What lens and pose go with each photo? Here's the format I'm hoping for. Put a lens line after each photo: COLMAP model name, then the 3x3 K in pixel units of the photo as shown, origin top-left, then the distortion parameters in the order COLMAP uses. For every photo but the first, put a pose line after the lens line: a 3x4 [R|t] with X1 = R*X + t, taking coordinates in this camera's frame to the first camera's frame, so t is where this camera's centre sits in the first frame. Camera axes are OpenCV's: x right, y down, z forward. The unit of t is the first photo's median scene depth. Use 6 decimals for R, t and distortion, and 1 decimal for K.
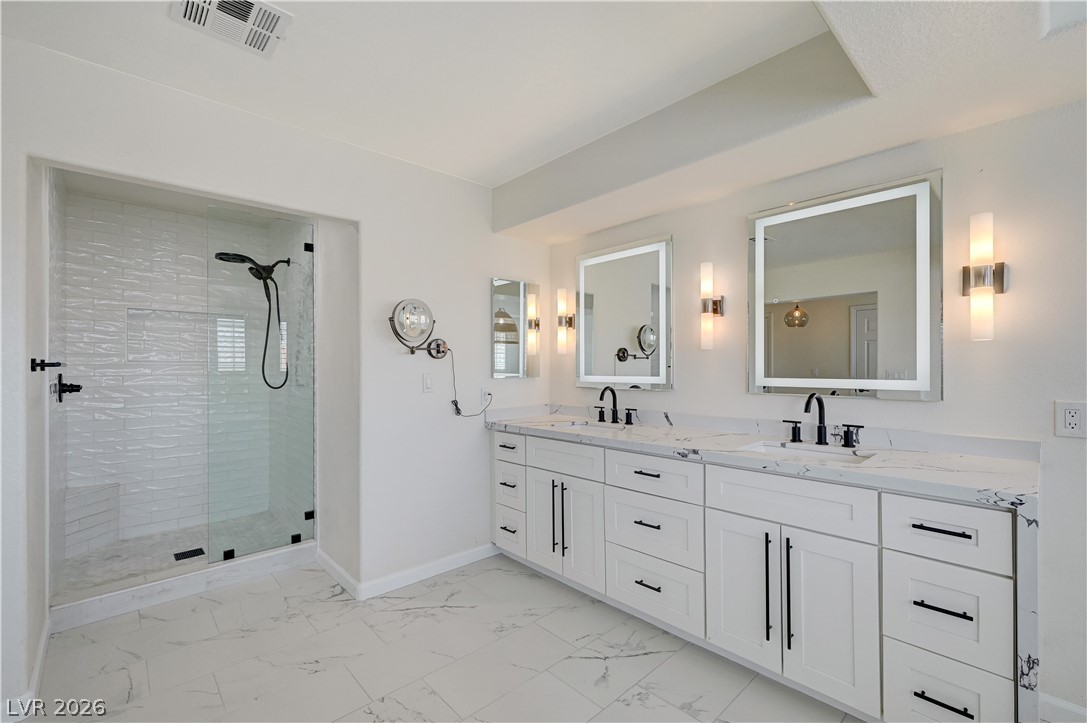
lens RADIAL K [[472.7, 0, 544.3], [0, 472.7, 366.1], [0, 0, 1]] dist [0.013084, -0.000355]
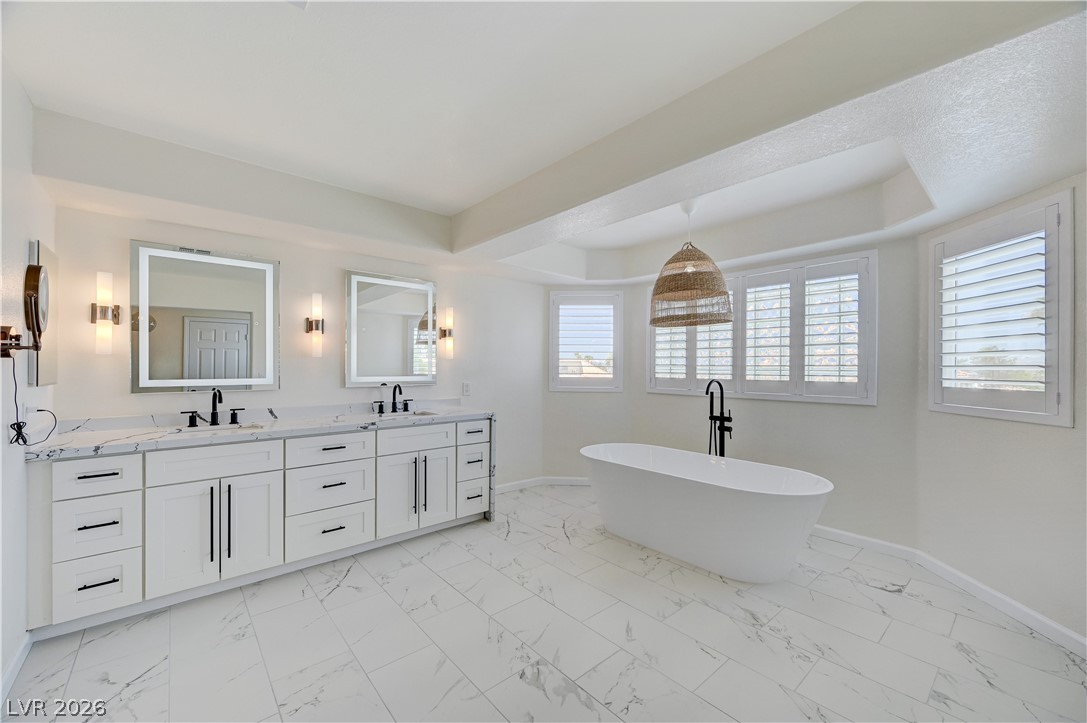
lens RADIAL K [[432.1, 0, 541.8], [0, 432.1, 367.7], [0, 0, 1]] dist [0.008987, -0.000184]
pose [[0.040737, 0.001963, 0.999168, -0.805176], [-0.002076, 0.999996, -0.001880, -0.003352], [-0.999168, -0.001997, 0.040741, 0.277294]]
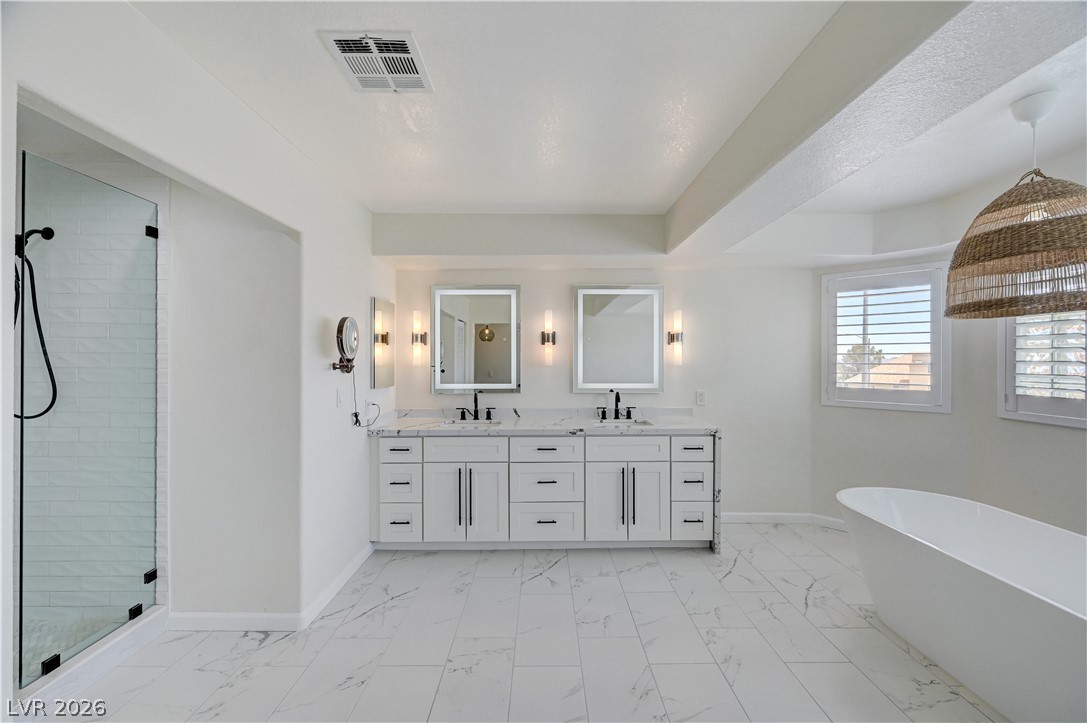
lens RADIAL K [[432.1, 0, 544.5], [0, 432.1, 362.5], [0, 0, 1]] dist [0.008987, -0.000184]
pose [[0.676431, 0.002658, 0.736501, -0.650873], [-0.001699, 0.999996, -0.002048, -0.039298], [-0.736504, 0.000134, 0.676433, 0.047509]]
